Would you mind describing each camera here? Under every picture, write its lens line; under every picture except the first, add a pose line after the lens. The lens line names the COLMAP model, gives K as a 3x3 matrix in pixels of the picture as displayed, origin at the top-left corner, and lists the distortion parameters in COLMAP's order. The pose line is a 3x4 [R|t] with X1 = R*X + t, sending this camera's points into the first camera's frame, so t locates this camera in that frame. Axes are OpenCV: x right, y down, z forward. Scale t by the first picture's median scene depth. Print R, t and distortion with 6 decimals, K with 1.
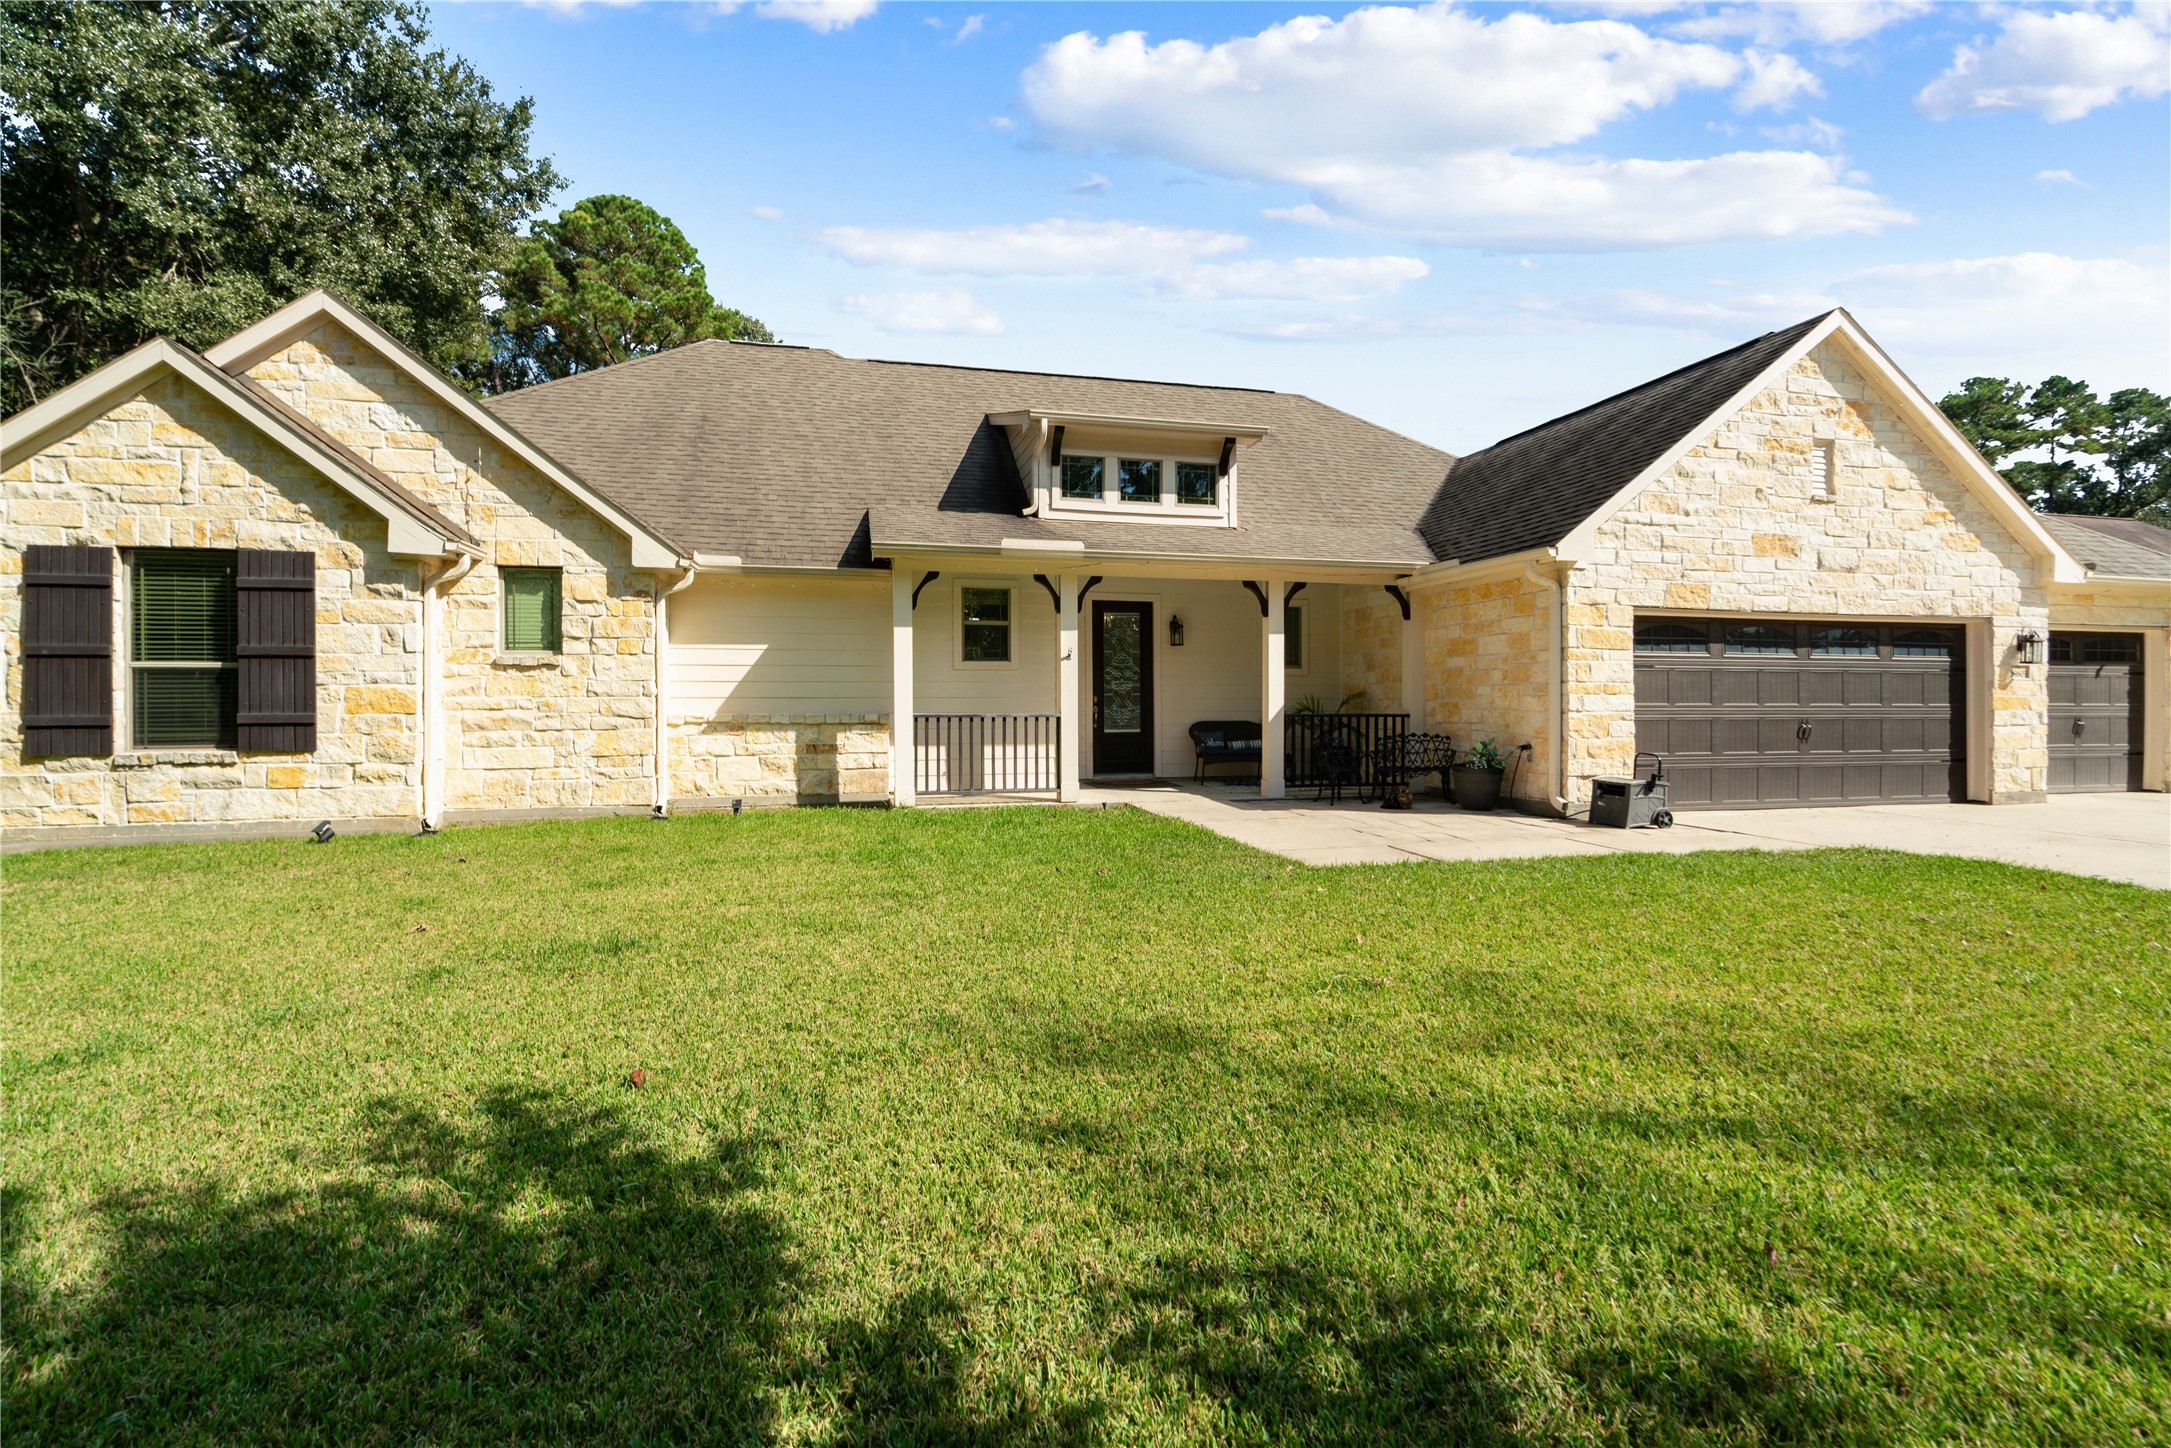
lens RADIAL K [[1013.9, 0, 1087.7], [0, 1013.9, 711.9], [0, 0, 1]] dist [0.002236, 0.002107]
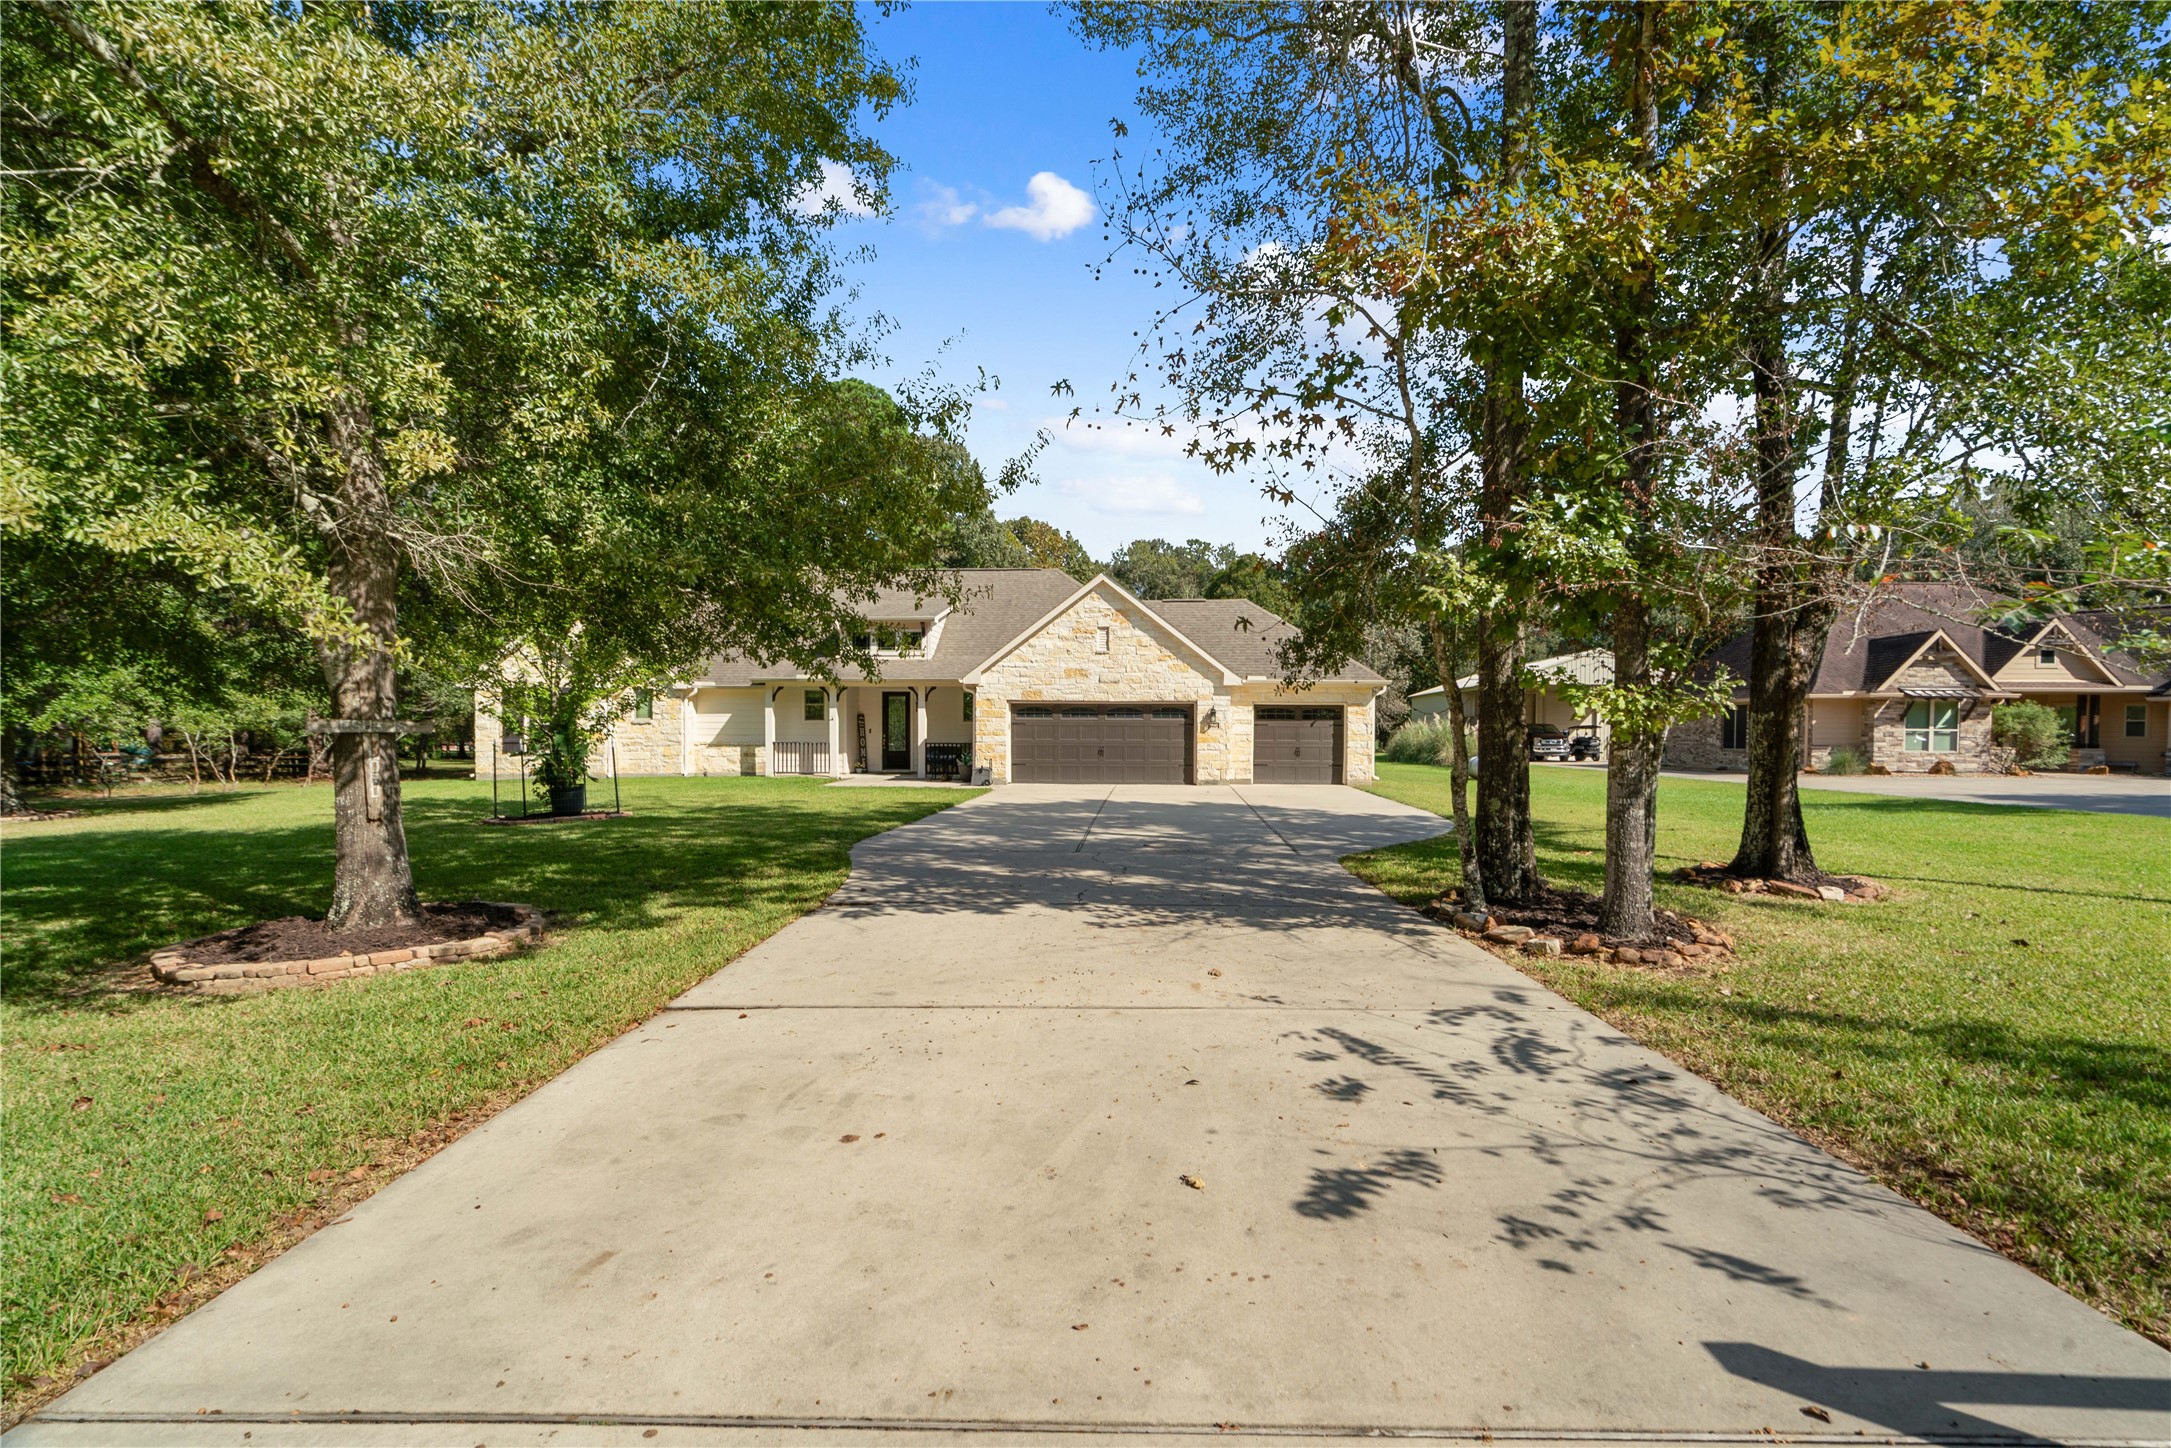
lens RADIAL K [[1013.9, 0, 1086.5], [0, 1013.9, 730.6], [0, 0, 1]] dist [0.002236, 0.002107]
pose [[0.950750, 0.003629, -0.309938, 1.345419], [-0.006132, 0.999956, -0.007102, -0.010674], [0.309898, 0.008653, 0.950730, -1.179788]]
